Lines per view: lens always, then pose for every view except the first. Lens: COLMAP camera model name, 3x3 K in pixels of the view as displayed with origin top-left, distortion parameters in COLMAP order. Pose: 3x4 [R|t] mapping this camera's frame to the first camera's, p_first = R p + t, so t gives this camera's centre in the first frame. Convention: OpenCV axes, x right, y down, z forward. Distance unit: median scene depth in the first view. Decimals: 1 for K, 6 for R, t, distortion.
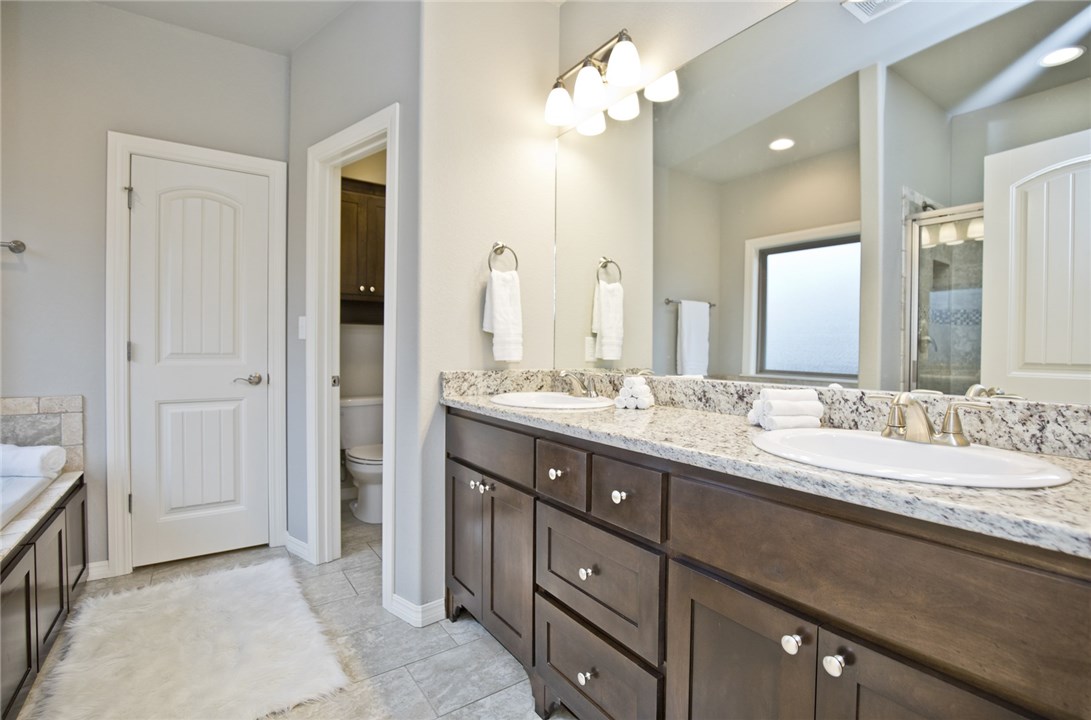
lens RADIAL K [[504.8, 0, 550.2], [0, 504.8, 356.6], [0, 0, 1]] dist [-0.034193, 0.006514]
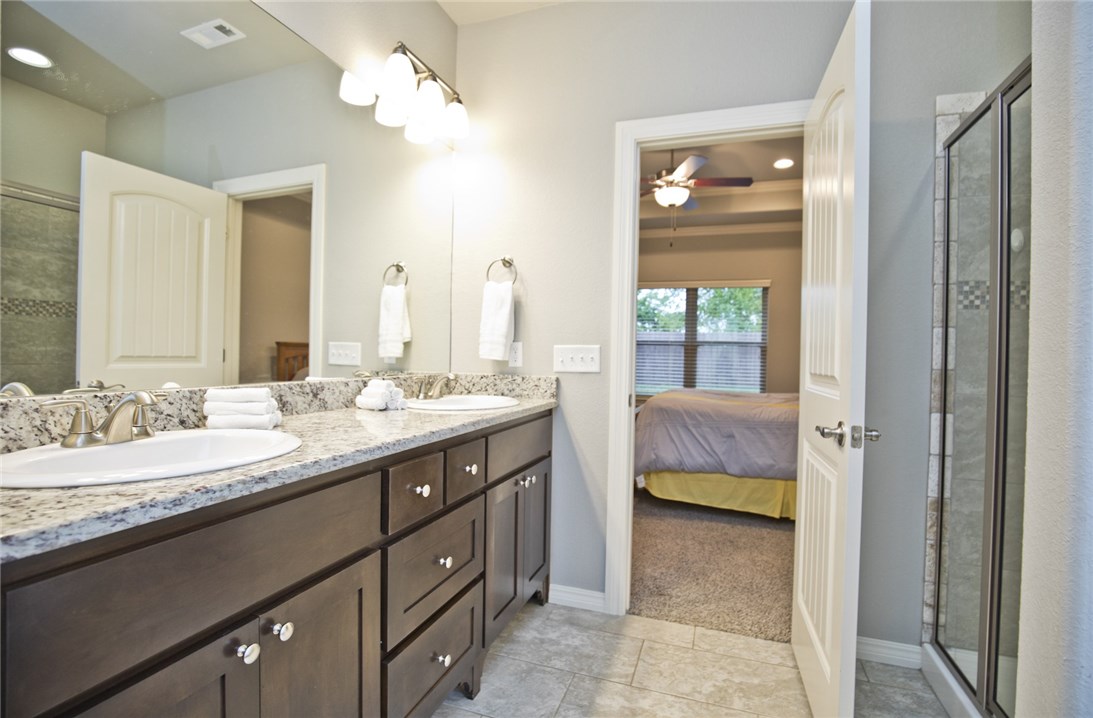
lens RADIAL K [[505.7, 0, 548.5], [0, 505.7, 357.5], [0, 0, 1]] dist [-0.034193, 0.006514]
pose [[-0.592175, -0.022596, 0.805492, -0.775196], [-0.015160, 0.999742, 0.016900, -0.025058], [-0.805667, -0.002203, -0.592365, 1.231334]]
